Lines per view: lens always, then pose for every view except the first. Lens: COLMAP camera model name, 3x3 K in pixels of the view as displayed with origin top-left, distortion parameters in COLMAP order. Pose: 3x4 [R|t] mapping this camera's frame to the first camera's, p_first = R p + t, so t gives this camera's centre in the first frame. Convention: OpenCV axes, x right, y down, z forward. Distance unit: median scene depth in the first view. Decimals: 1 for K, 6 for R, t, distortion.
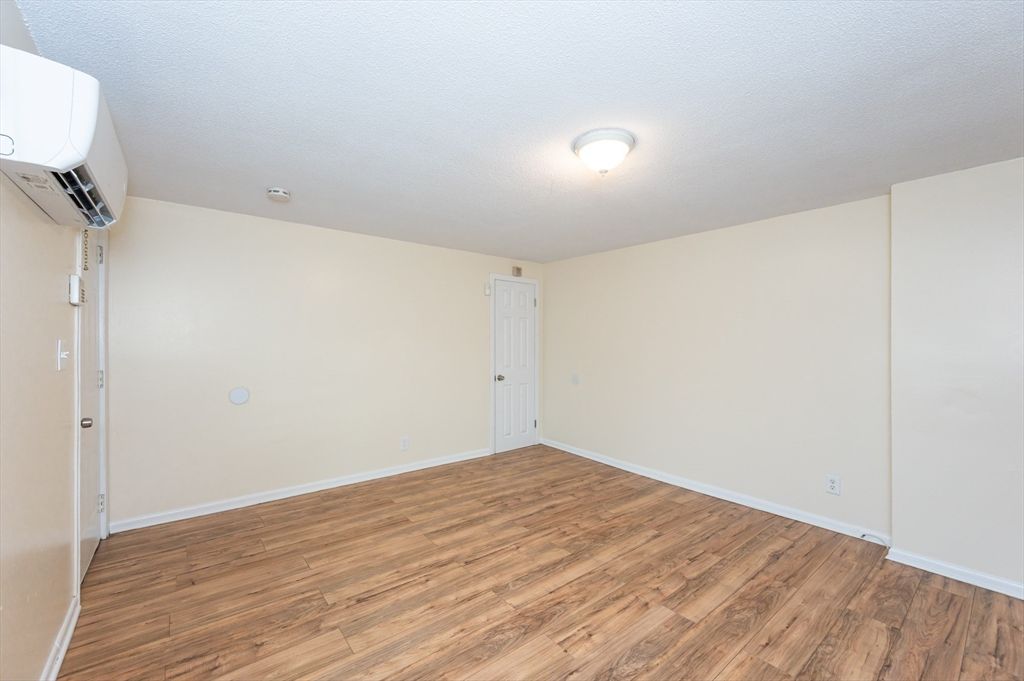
lens RADIAL K [[412.7, 0, 510.8], [0, 412.7, 342.1], [0, 0, 1]] dist [-0.001998, -0.000169]
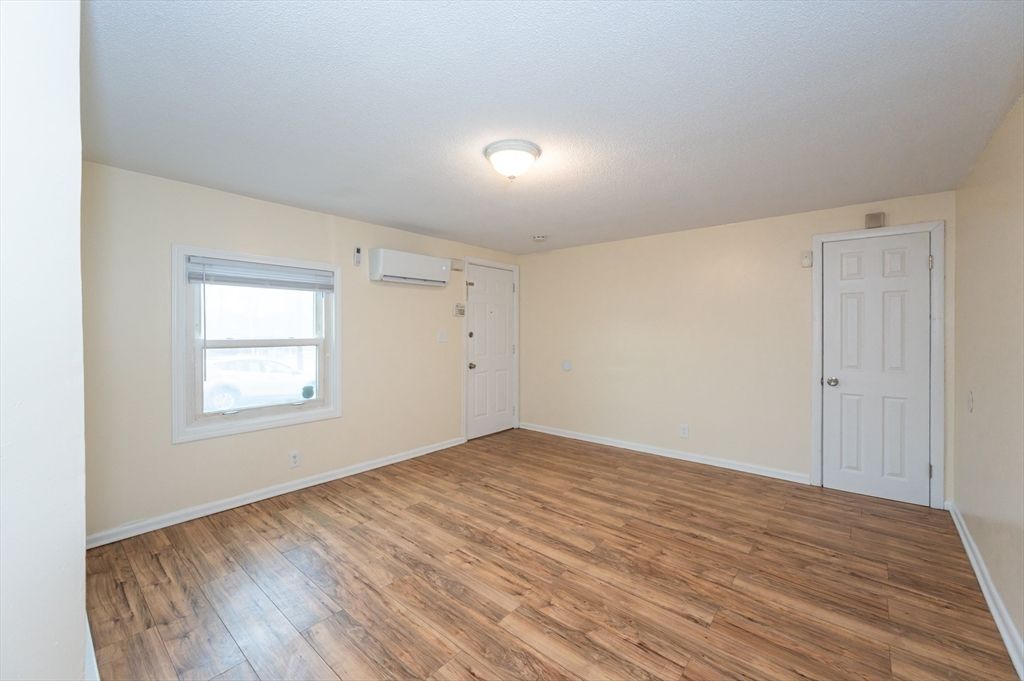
lens RADIAL K [[412.7, 0, 514.9], [0, 412.7, 334.3], [0, 0, 1]] dist [-0.001998, -0.000169]
pose [[0.192159, 0.008630, -0.981326, 0.979178], [0.003003, 0.999951, 0.009381, -0.003949], [0.981359, -0.004750, 0.192123, 0.599676]]
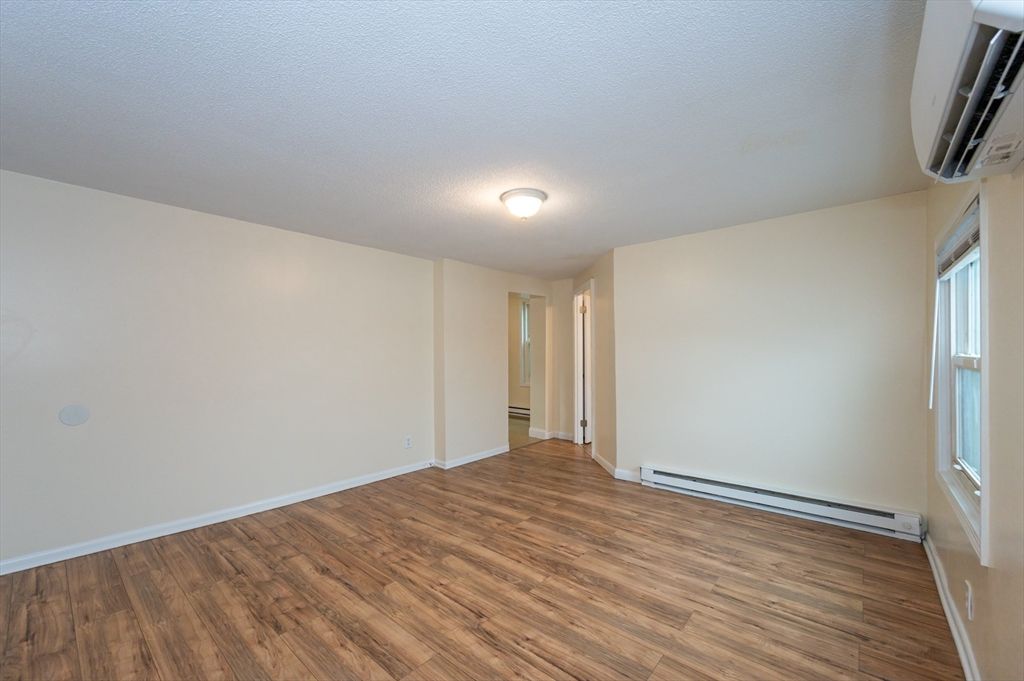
lens RADIAL K [[412.7, 0, 508.4], [0, 412.7, 345.6], [0, 0, 1]] dist [-0.001998, -0.000169]
pose [[-0.172335, 0.006599, 0.985016, -0.815651], [-0.000784, 0.999976, -0.006836, 0.006181], [-0.985038, -0.001950, -0.172326, 0.963715]]
